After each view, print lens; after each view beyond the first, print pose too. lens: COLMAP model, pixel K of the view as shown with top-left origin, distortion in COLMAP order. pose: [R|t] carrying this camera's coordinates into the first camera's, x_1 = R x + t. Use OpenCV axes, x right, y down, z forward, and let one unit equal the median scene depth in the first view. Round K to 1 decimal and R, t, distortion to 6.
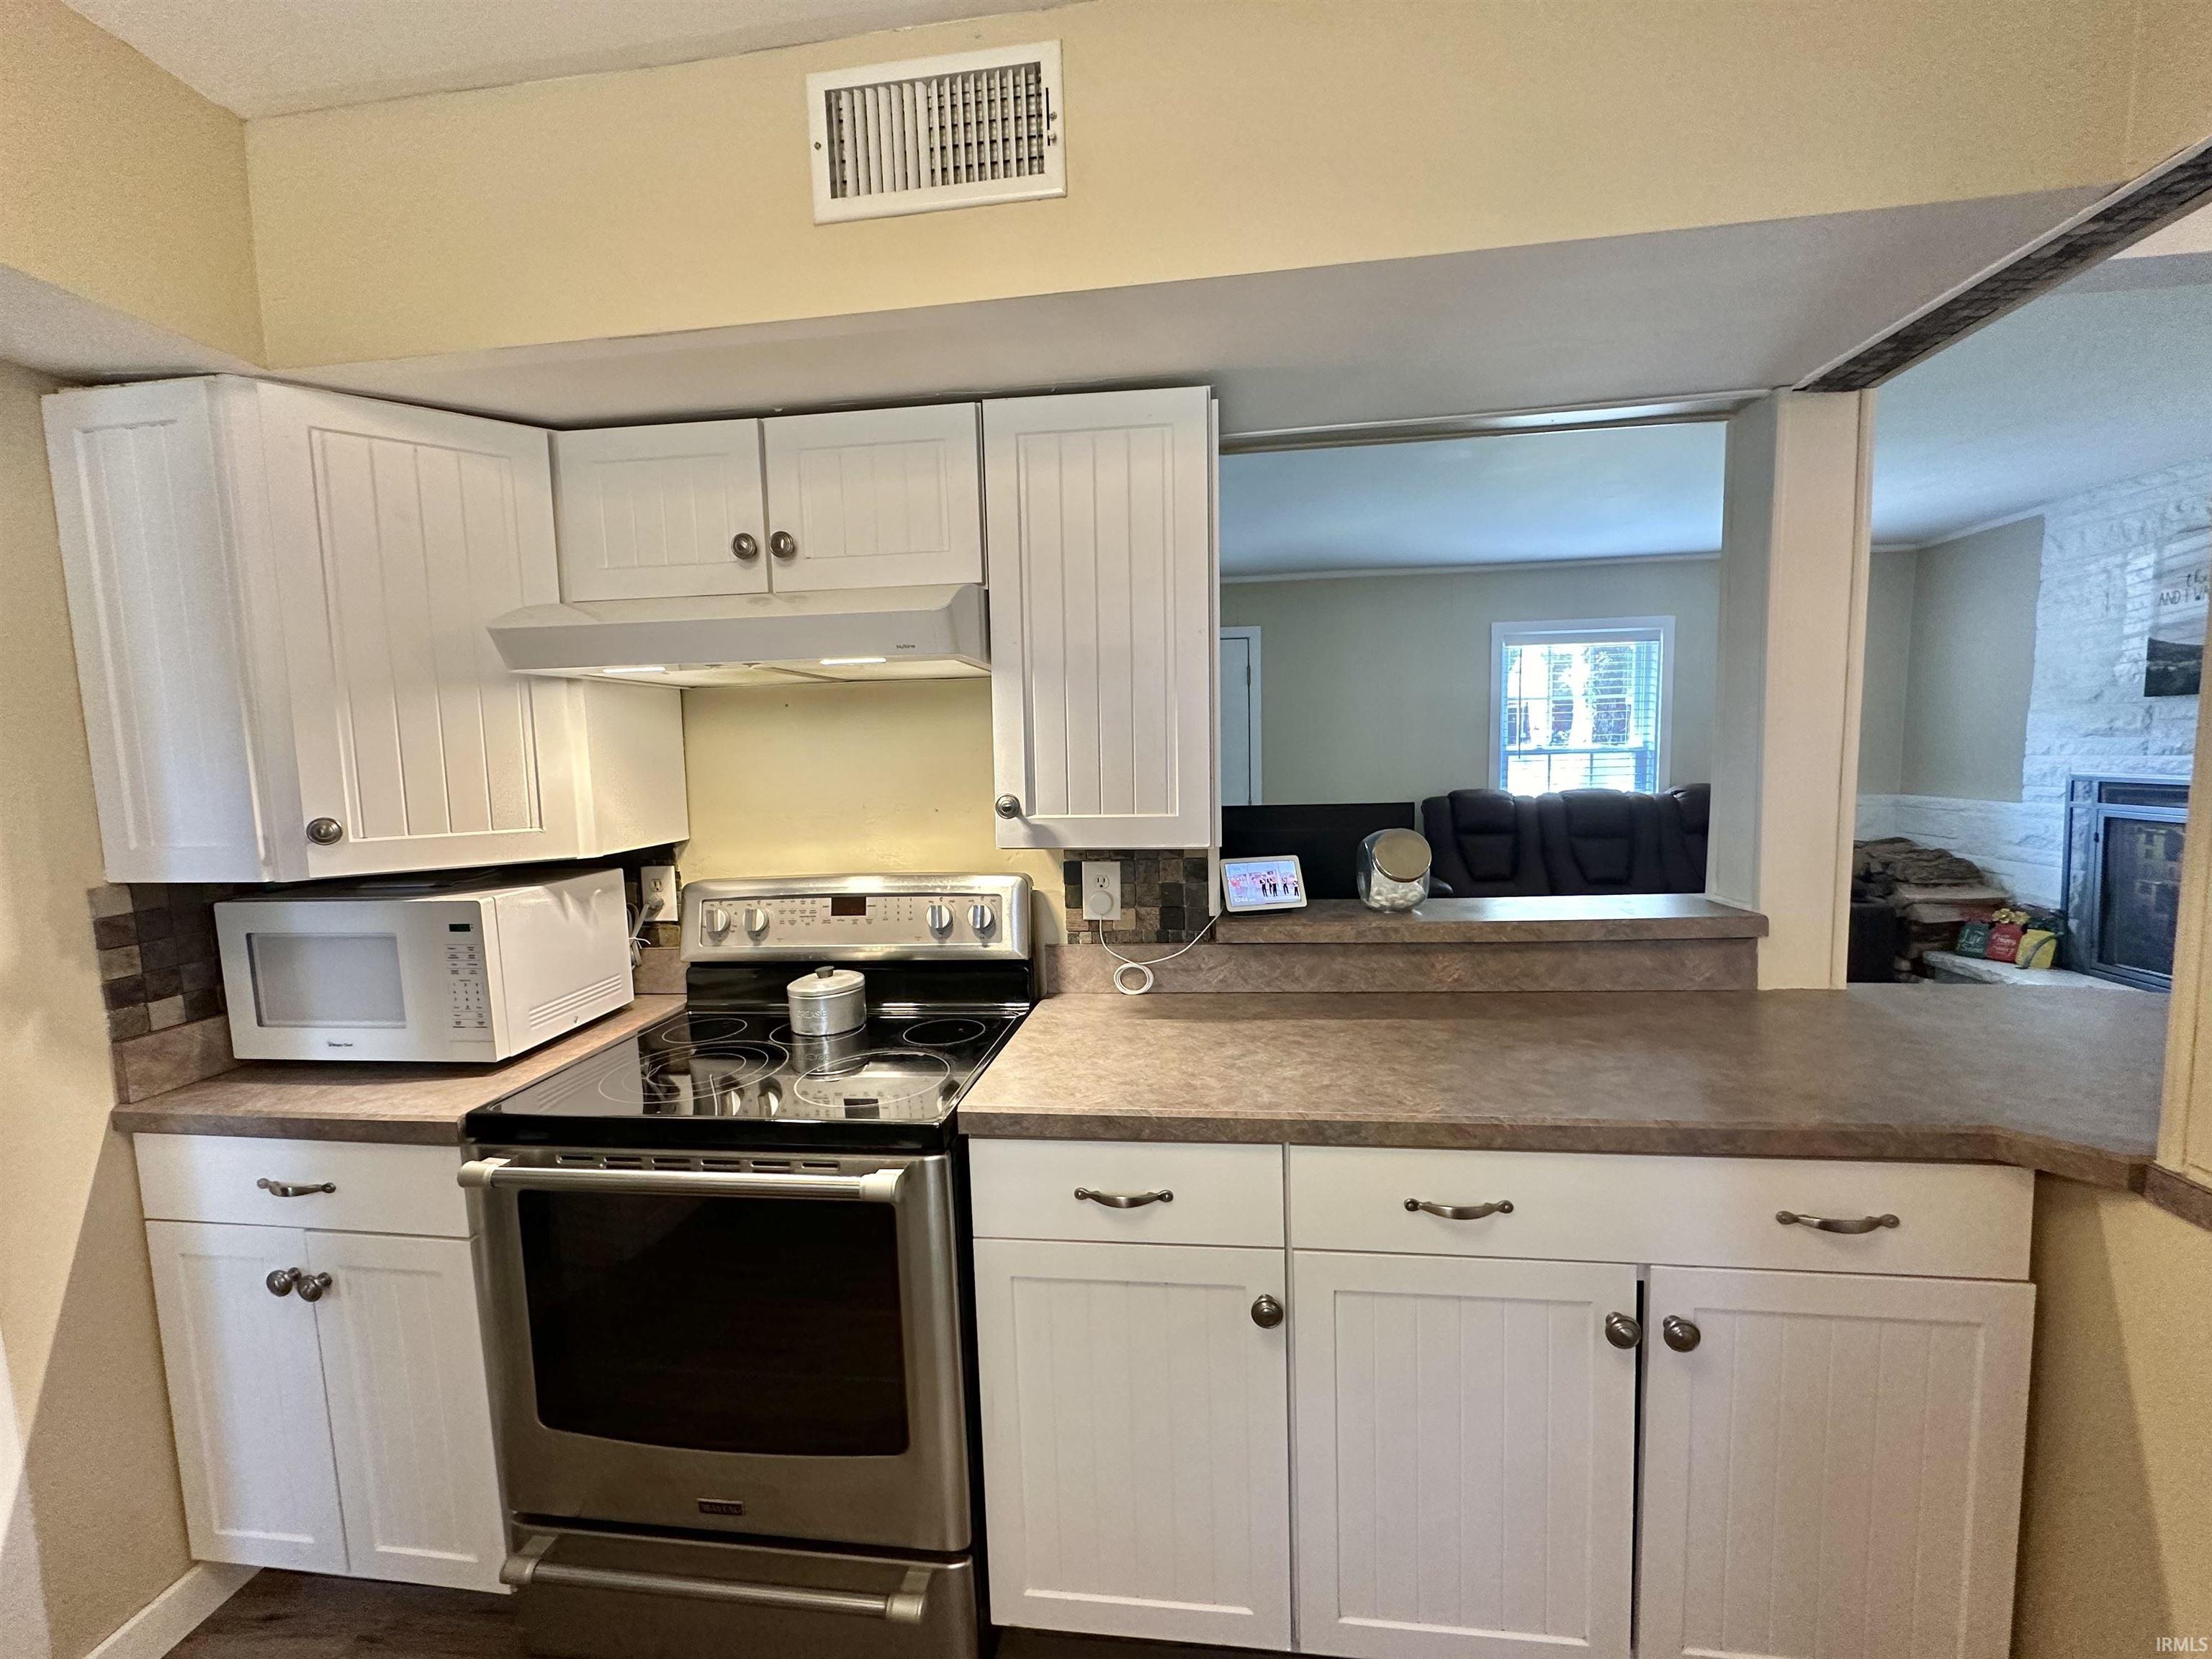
lens RADIAL K [[881.2, 0, 1109.7], [0, 881.2, 832.3], [0, 0, 1]] dist [-0.001534, 0.000202]
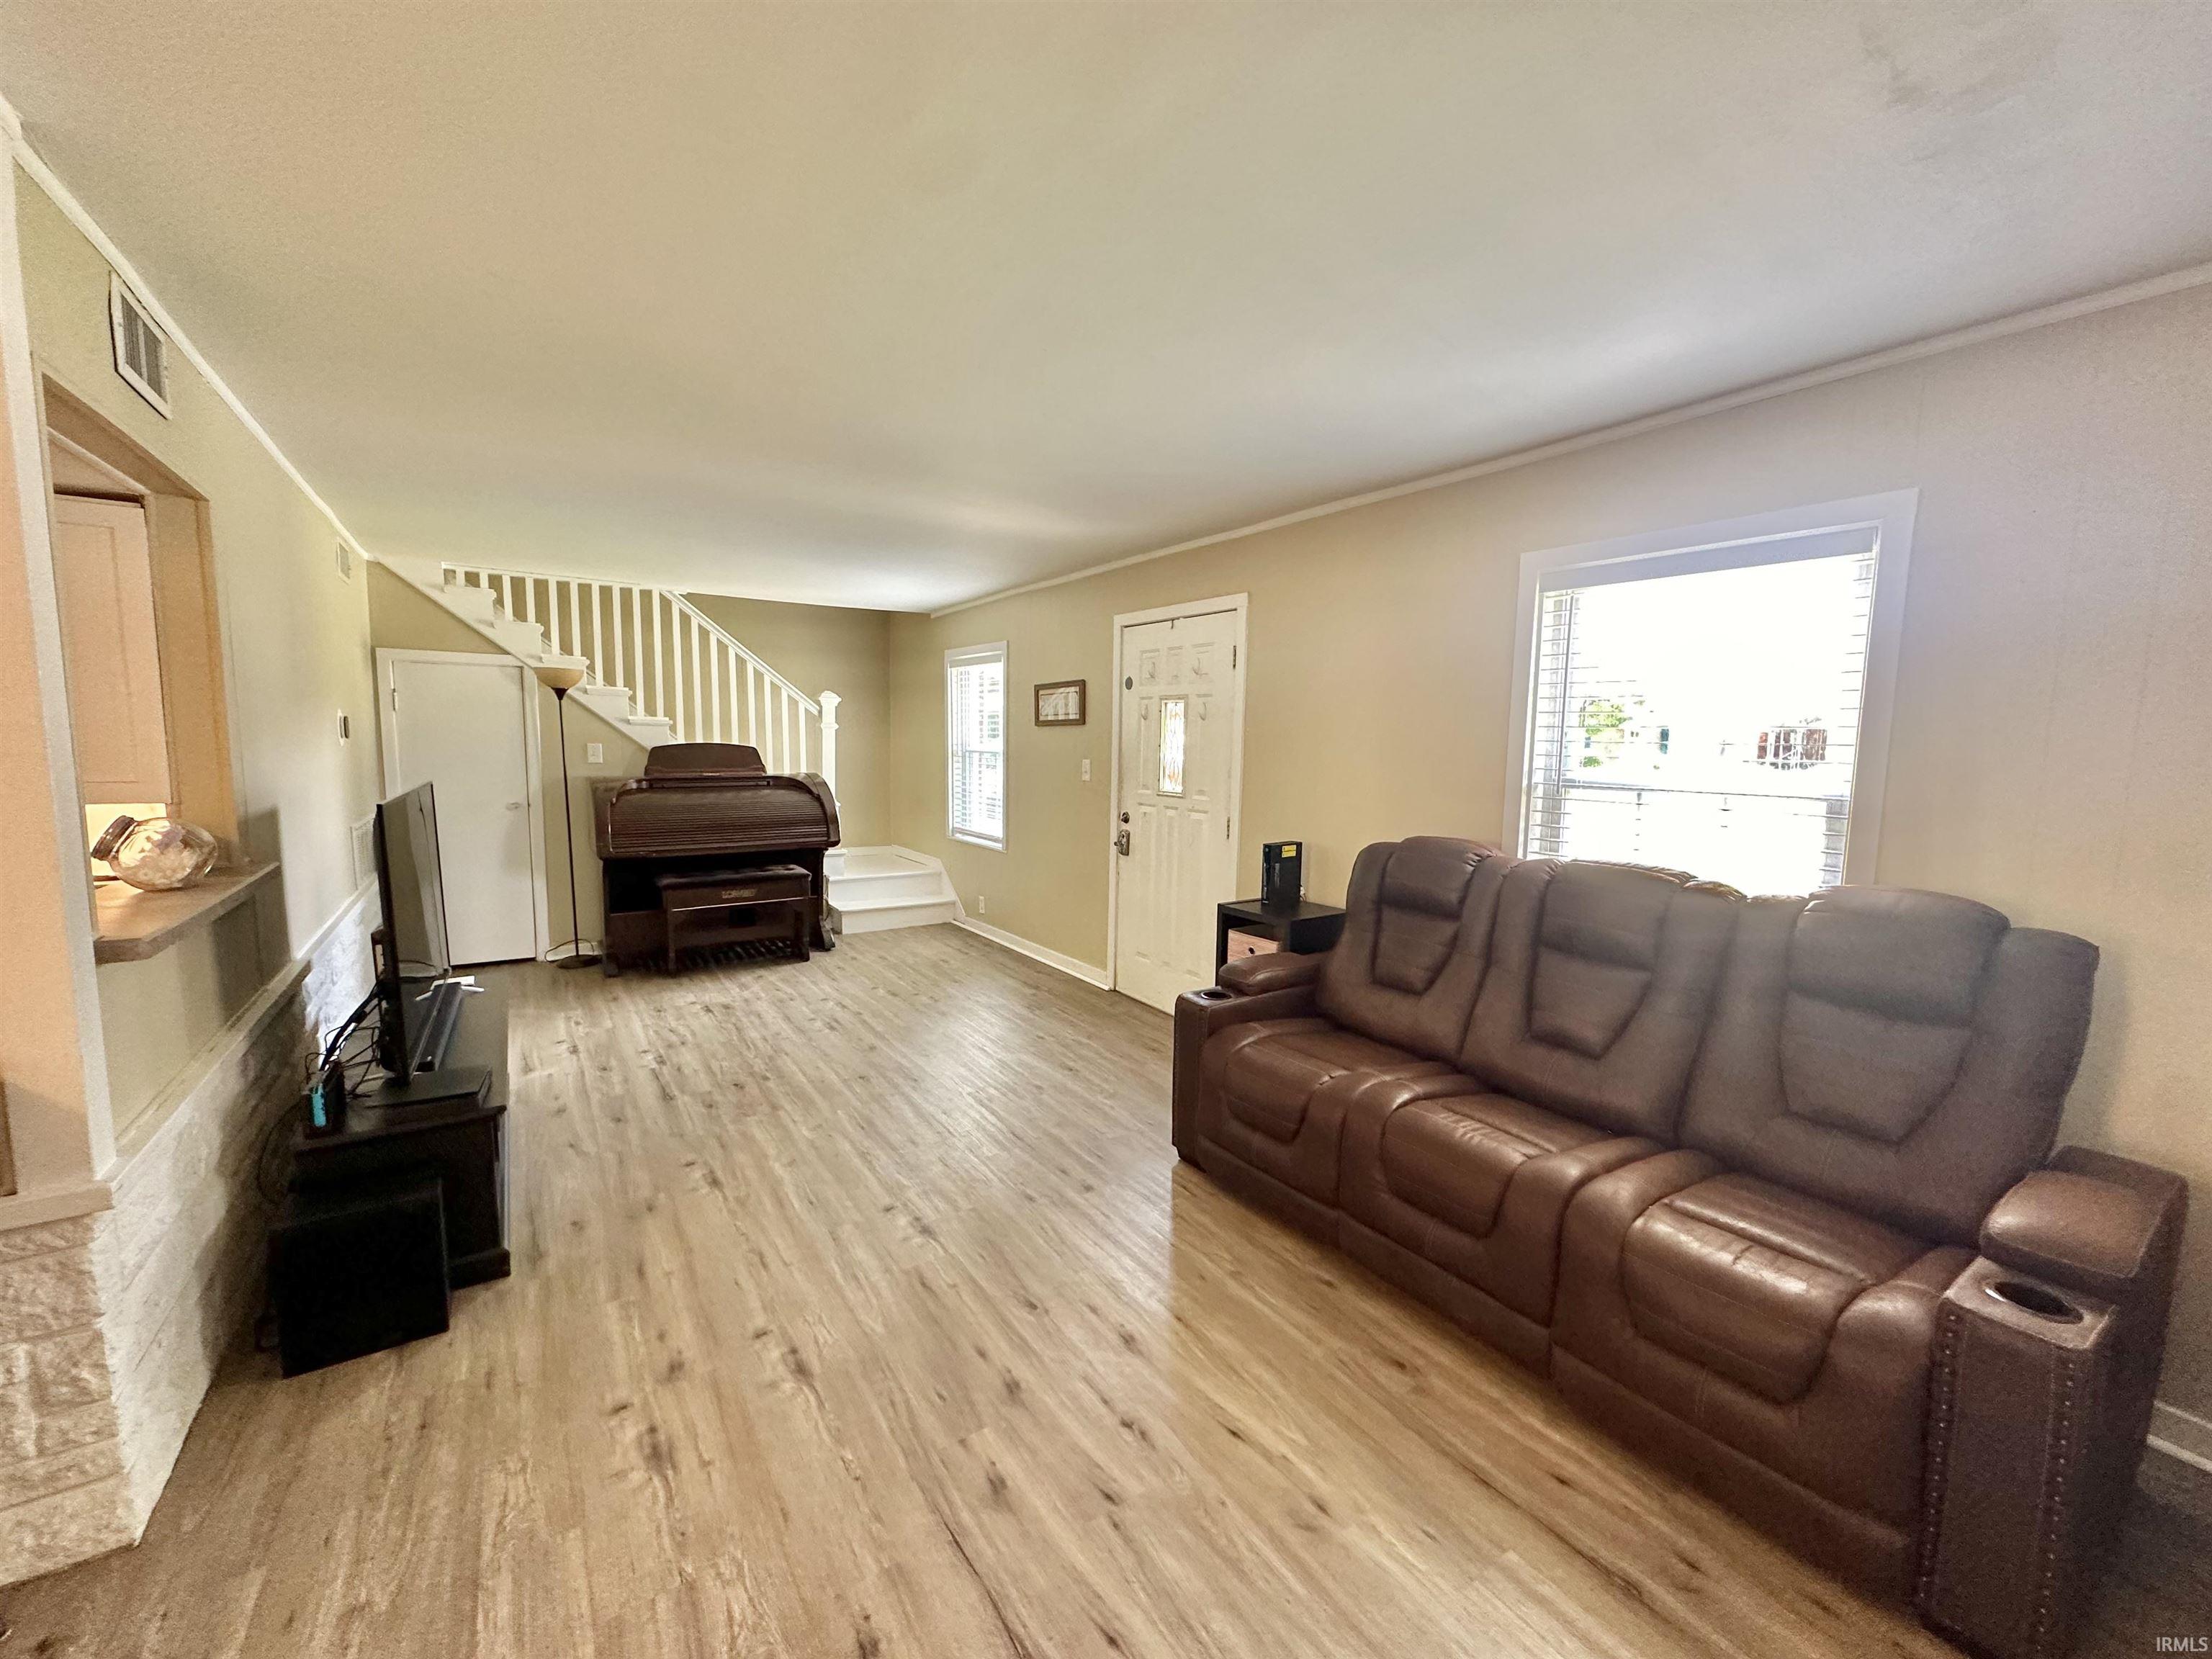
lens RADIAL K [[881.8, 0, 1106.0], [0, 881.8, 829.5], [0, 0, 1]] dist [-0.001982, 0.000140]
pose [[0.651062, 0.116376, -0.750050, 0.963970], [-0.104895, 0.992489, 0.062941, -0.091752], [0.751742, 0.037698, 0.658379, 0.578609]]
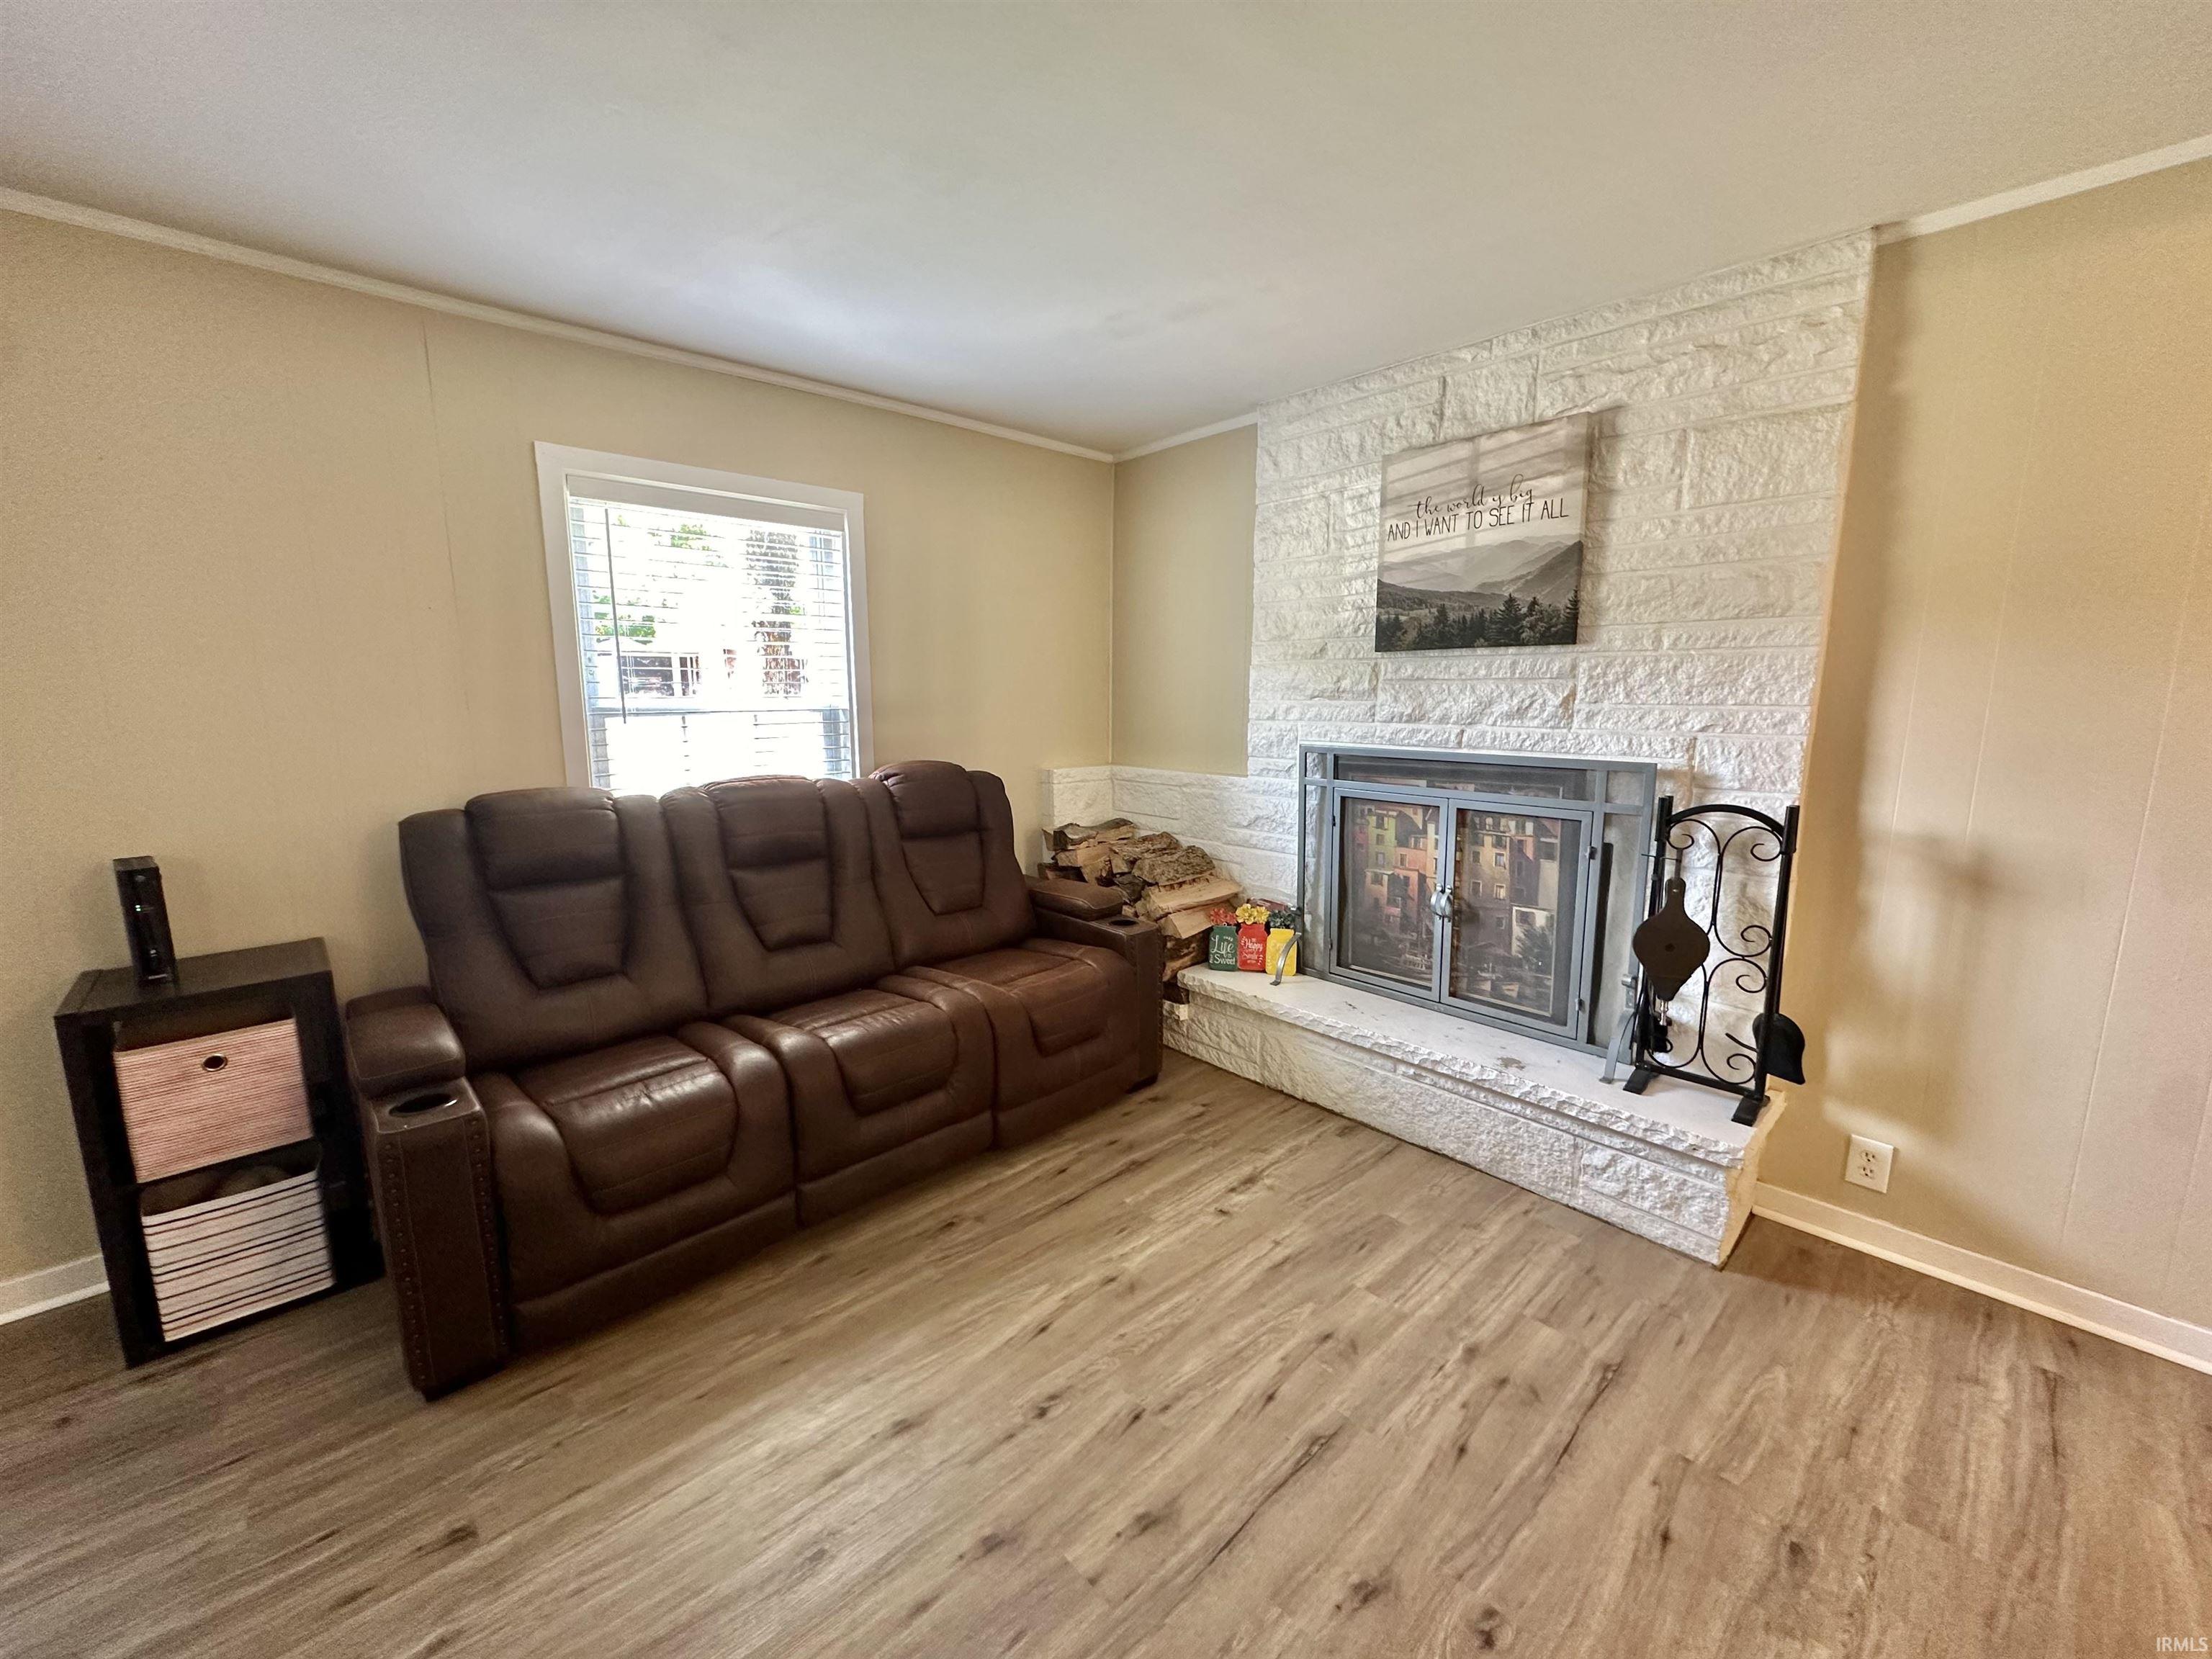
lens RADIAL K [[881.8, 0, 1106.0], [0, 881.8, 829.5], [0, 0, 1]] dist [-0.001982, 0.000140]
pose [[0.650551, -0.096875, 0.753258, 0.344222], [0.057713, 0.995269, 0.078156, -0.062529], [-0.757266, -0.007371, 0.653065, 0.606842]]
